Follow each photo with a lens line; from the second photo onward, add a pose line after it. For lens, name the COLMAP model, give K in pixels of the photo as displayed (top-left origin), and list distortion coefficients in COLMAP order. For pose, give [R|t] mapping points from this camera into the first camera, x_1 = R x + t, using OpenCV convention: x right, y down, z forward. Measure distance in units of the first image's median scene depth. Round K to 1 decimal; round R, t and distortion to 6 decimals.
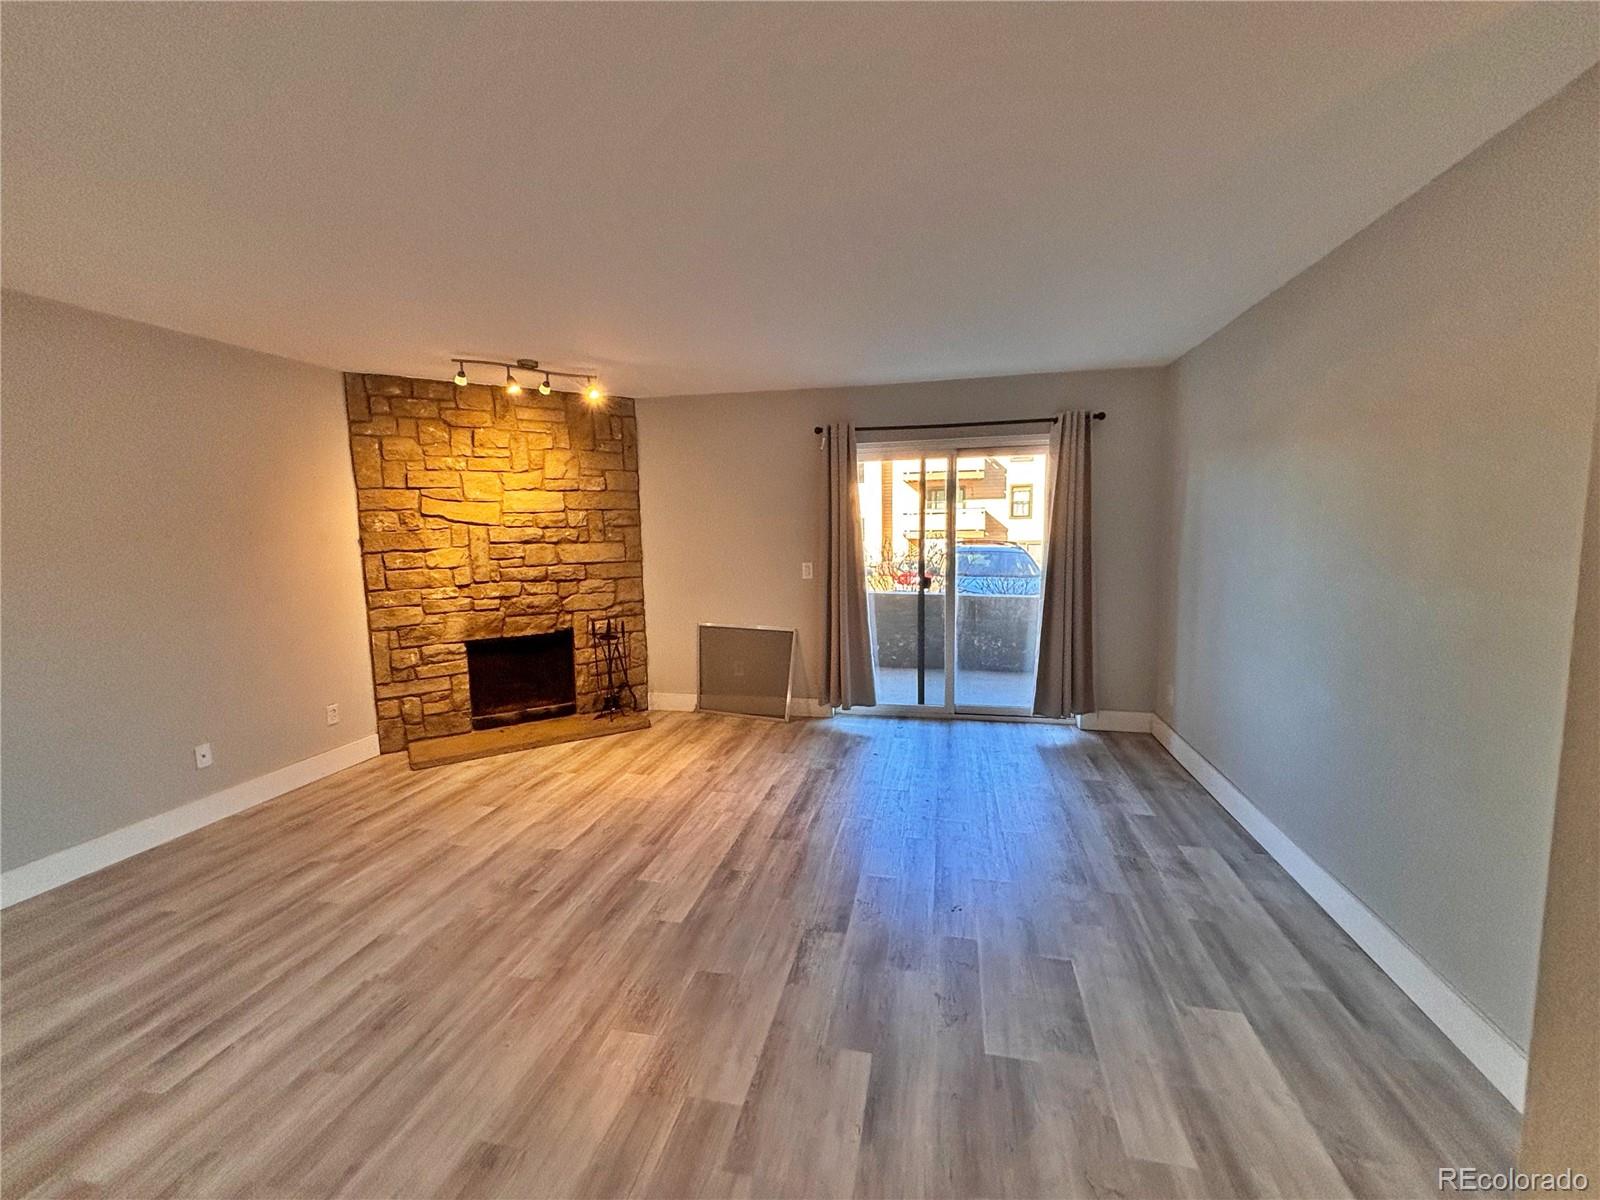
lens RADIAL K [[663.2, 0, 796.6], [0, 663.2, 592.8], [0, 0, 1]] dist [-0.000097, -0.000663]
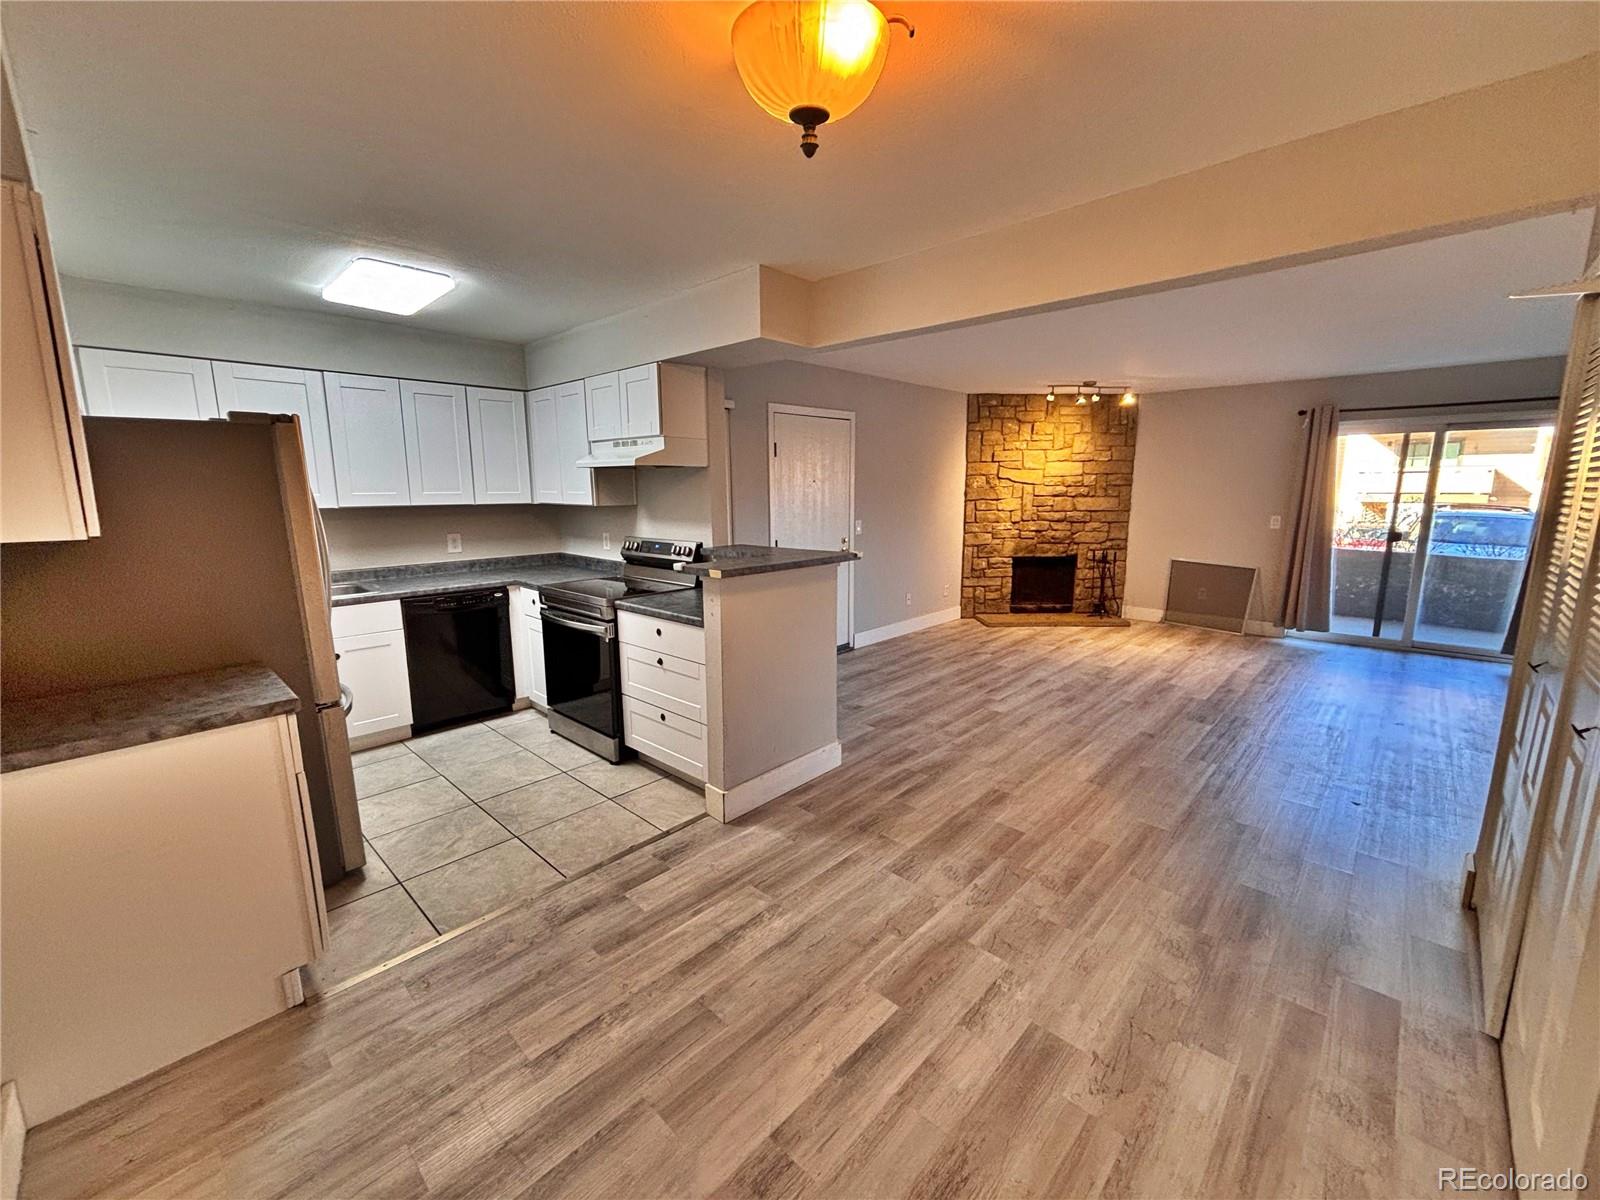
lens RADIAL K [[645.6, 0, 799.0], [0, 645.6, 596.6], [0, 0, 1]] dist [-0.000211, -0.000458]
pose [[0.856084, 0.100338, -0.507003, -0.136652], [-0.062621, 0.993884, 0.090957, 0.058024], [0.513029, -0.046118, 0.857132, -0.604460]]
